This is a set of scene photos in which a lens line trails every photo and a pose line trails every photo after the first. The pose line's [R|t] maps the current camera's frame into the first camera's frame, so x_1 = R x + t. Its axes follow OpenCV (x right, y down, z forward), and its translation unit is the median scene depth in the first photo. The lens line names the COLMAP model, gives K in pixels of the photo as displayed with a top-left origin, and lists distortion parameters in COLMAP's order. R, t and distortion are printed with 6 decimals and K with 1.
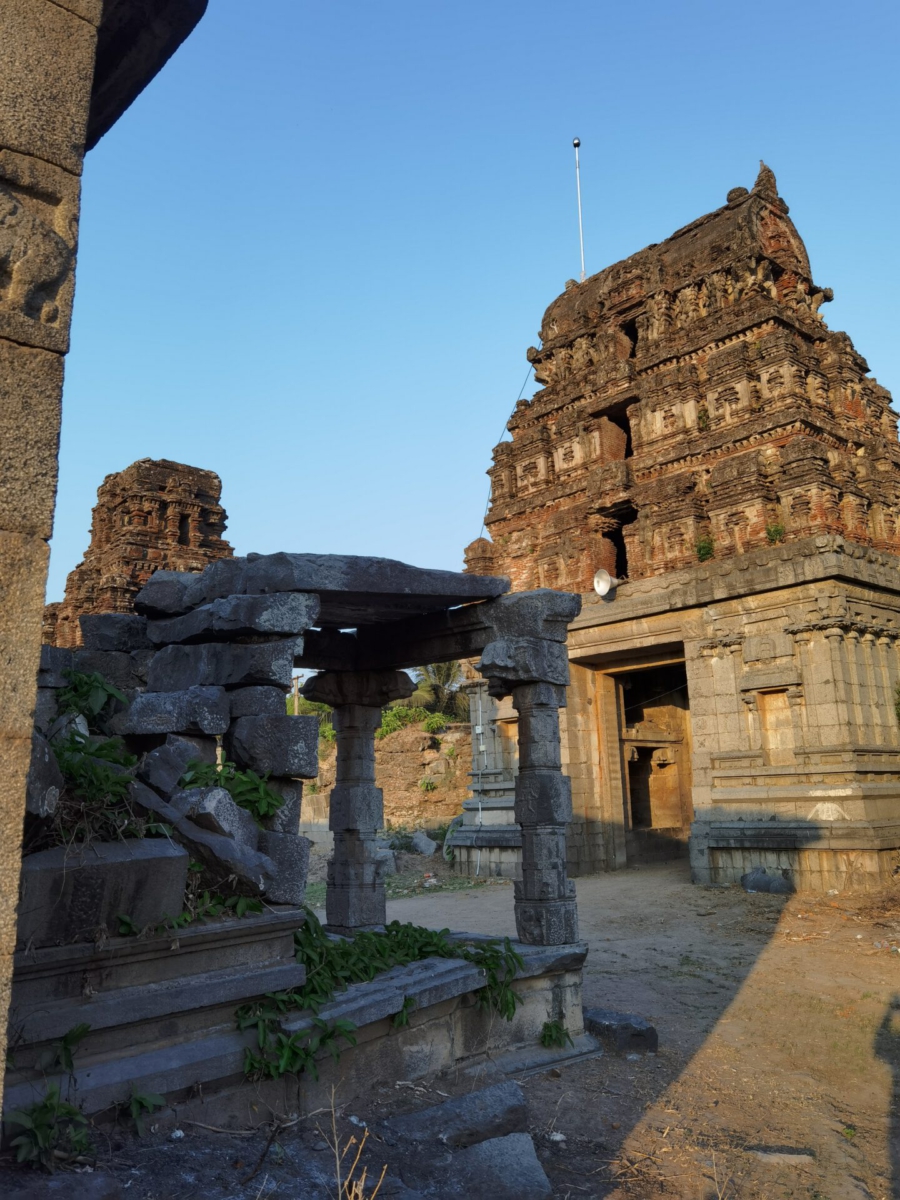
lens RADIAL K [[940.7, 0, 447.2], [0, 940.7, 600.2], [0, 0, 1]] dist [0.009112, -0.004450]
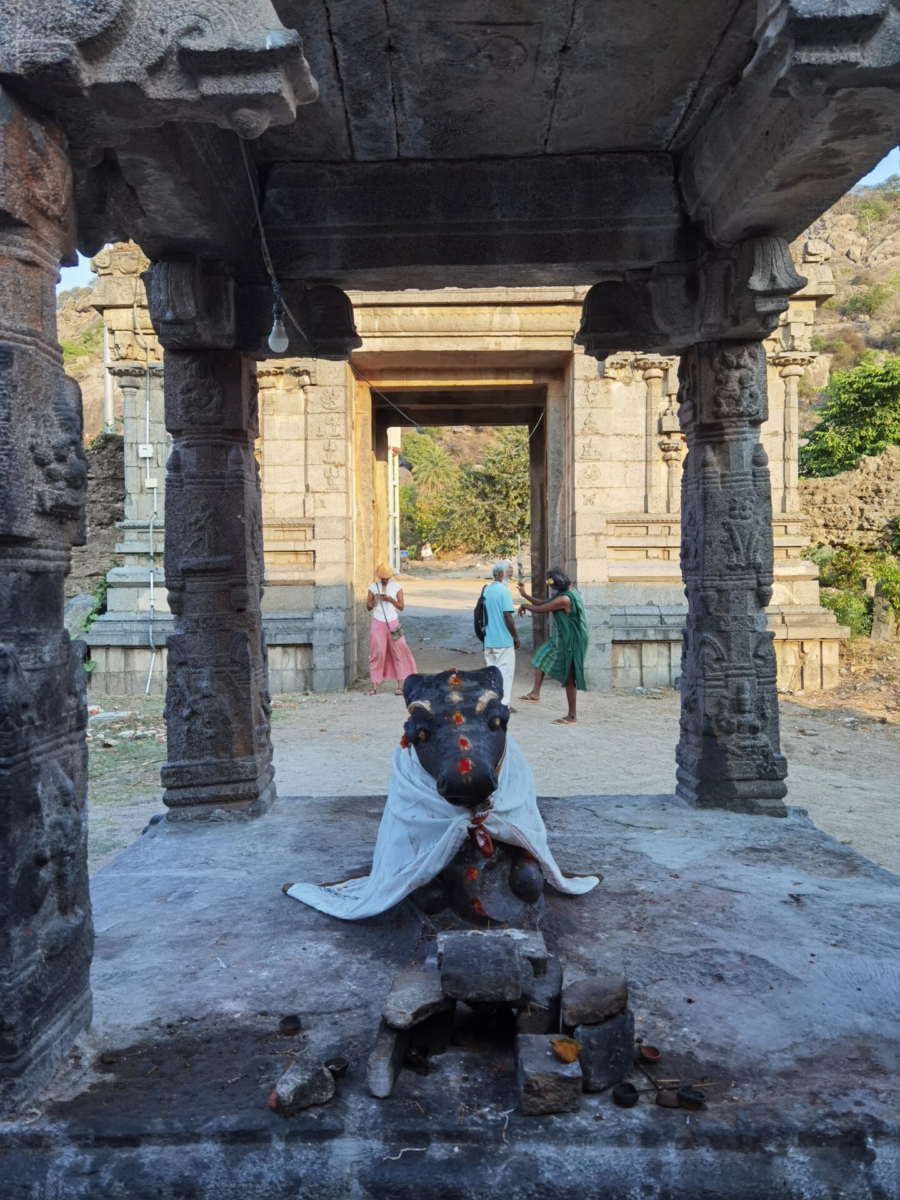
lens RADIAL K [[940.7, 0, 450.8], [0, 940.7, 595.3], [0, 0, 1]] dist [0.009112, -0.004450]
pose [[0.690419, 0.002452, 0.723405, -0.323238], [-0.167116, 0.973486, 0.156197, 0.129604], [-0.703842, -0.228734, 0.672523, 0.580281]]
